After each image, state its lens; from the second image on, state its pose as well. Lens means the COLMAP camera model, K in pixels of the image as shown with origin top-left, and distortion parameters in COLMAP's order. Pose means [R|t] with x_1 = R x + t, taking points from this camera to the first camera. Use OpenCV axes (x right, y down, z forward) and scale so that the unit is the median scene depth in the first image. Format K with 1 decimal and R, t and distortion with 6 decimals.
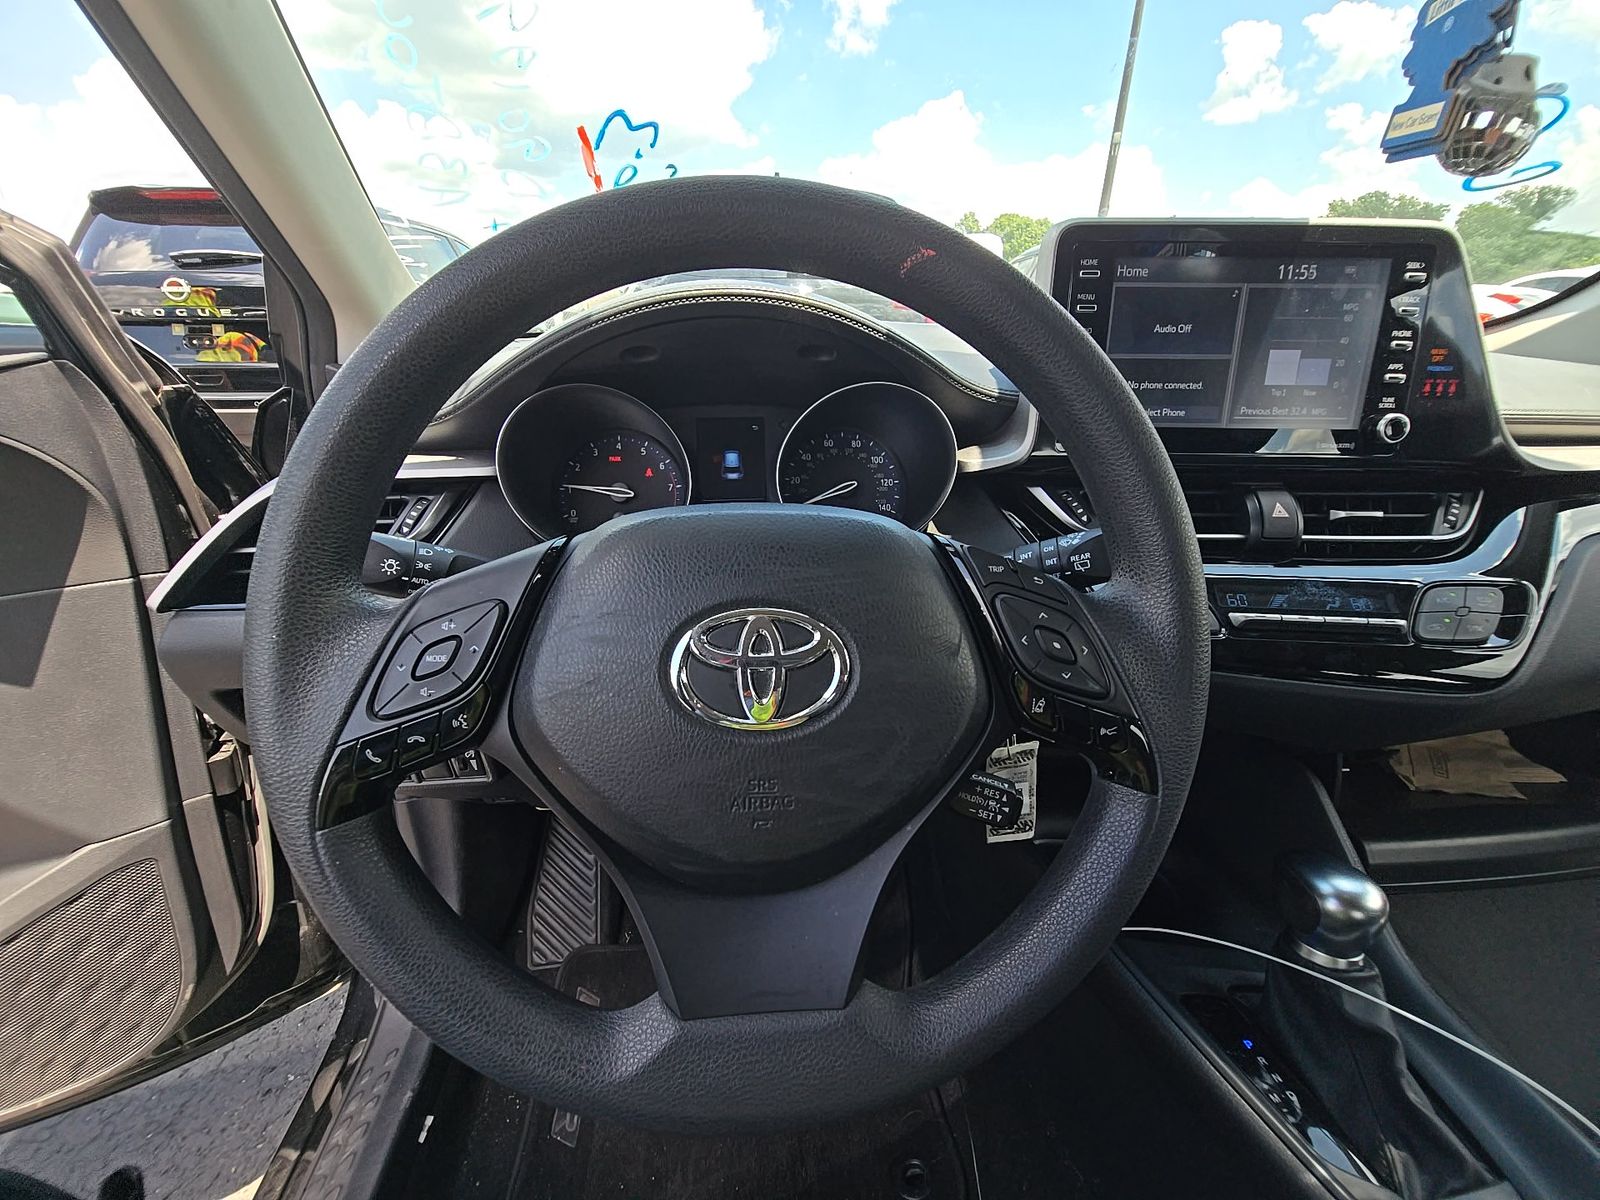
lens RADIAL K [[653.9, 0, 805.6], [0, 653.9, 602.4], [0, 0, 1]] dist [0.001510, -0.005164]
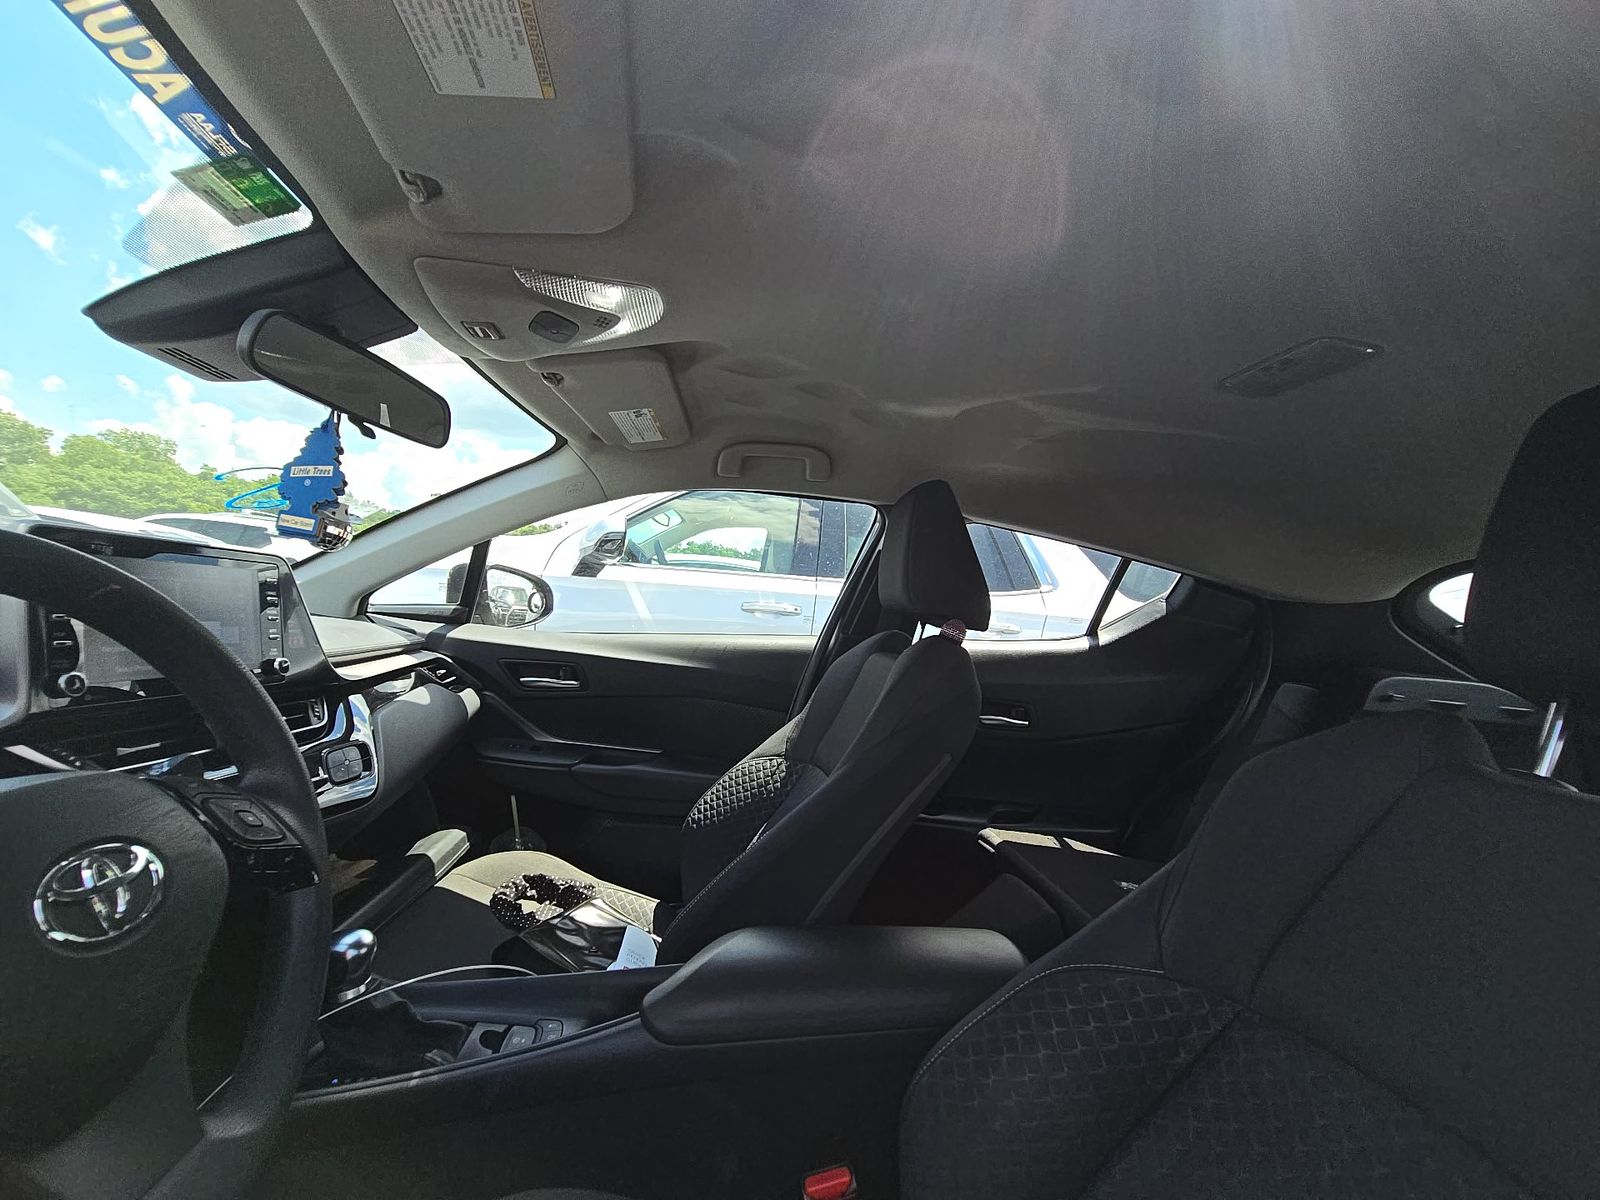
lens RADIAL K [[653.9, 0, 793.8], [0, 653.9, 593.1], [0, 0, 1]] dist [0.001510, -0.005164]
pose [[-0.011546, 0.034102, 0.999352, -0.750342], [0.293715, 0.955447, -0.029210, -0.016407], [-0.955823, 0.293187, -0.021048, -0.240571]]
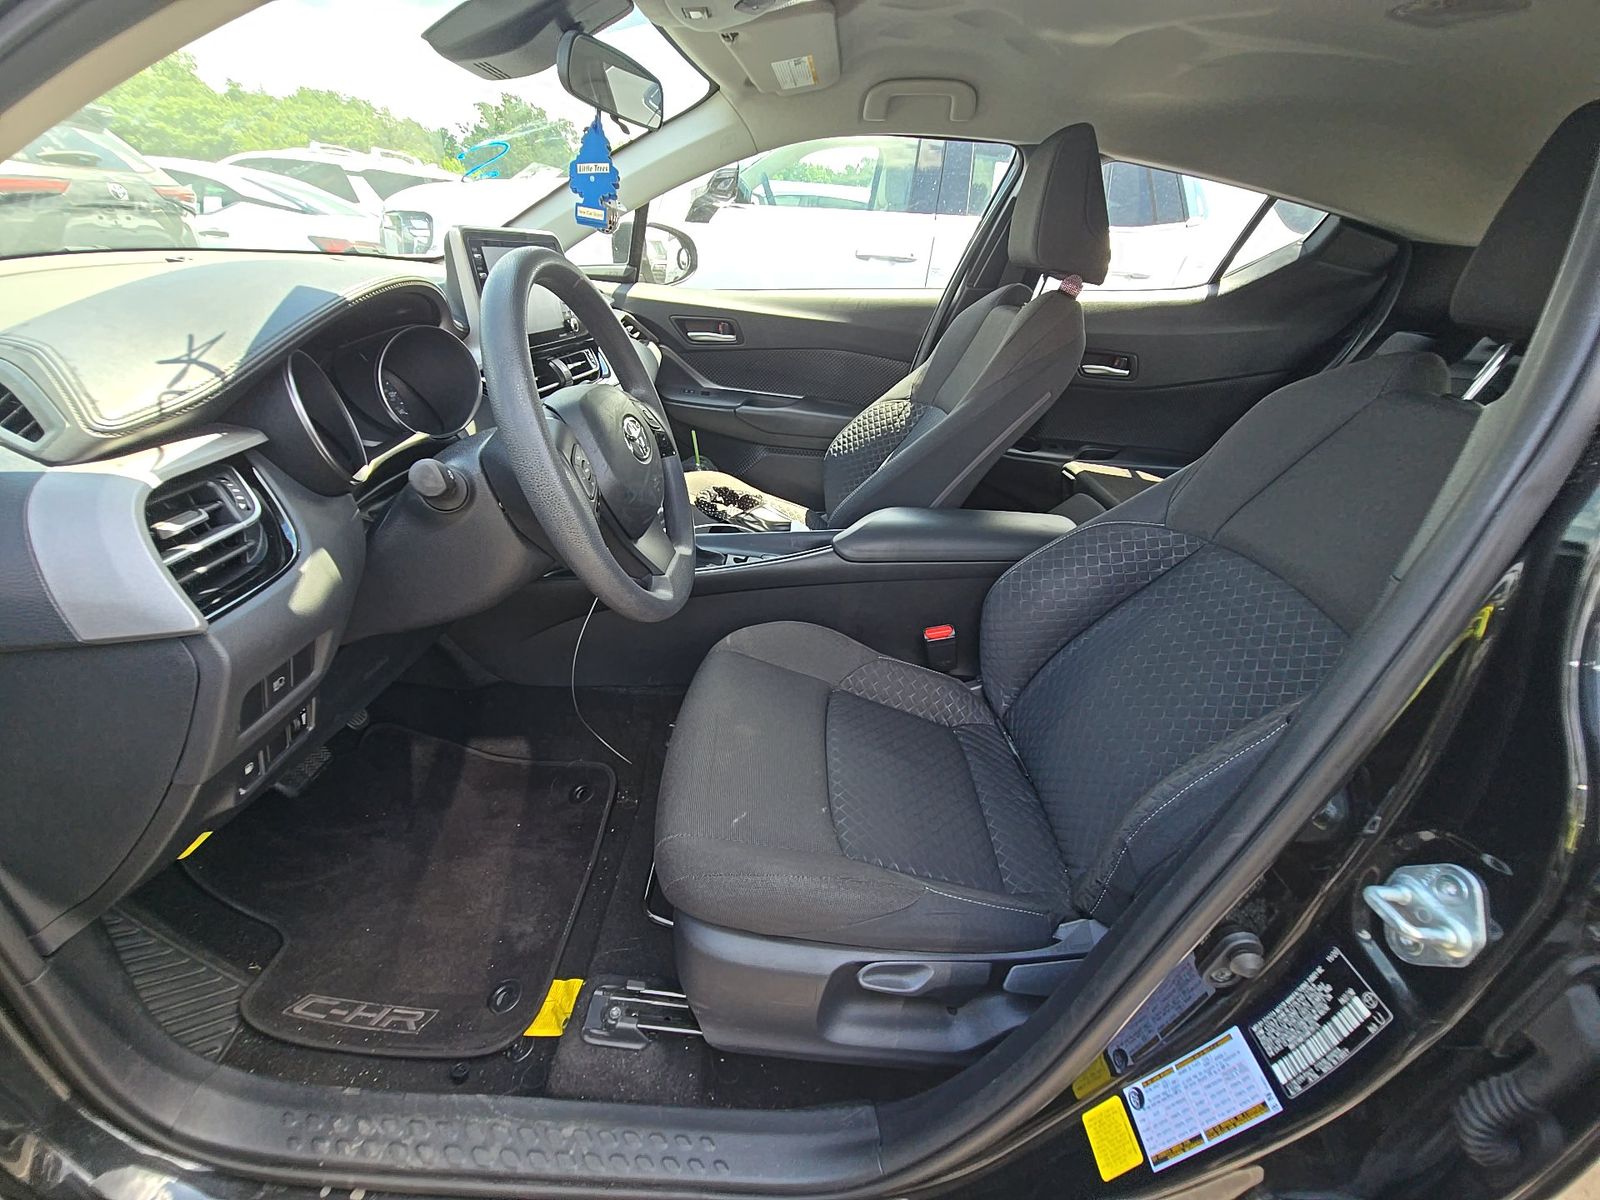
lens RADIAL K [[653.9, 0, 792.8], [0, 653.9, 610.1], [0, 0, 1]] dist [0.001510, -0.005164]
pose [[0.121854, -0.474443, 0.871812, -1.469813], [0.312004, 0.852142, 0.420129, -0.126566], [-0.942234, 0.220815, 0.251865, -0.107396]]
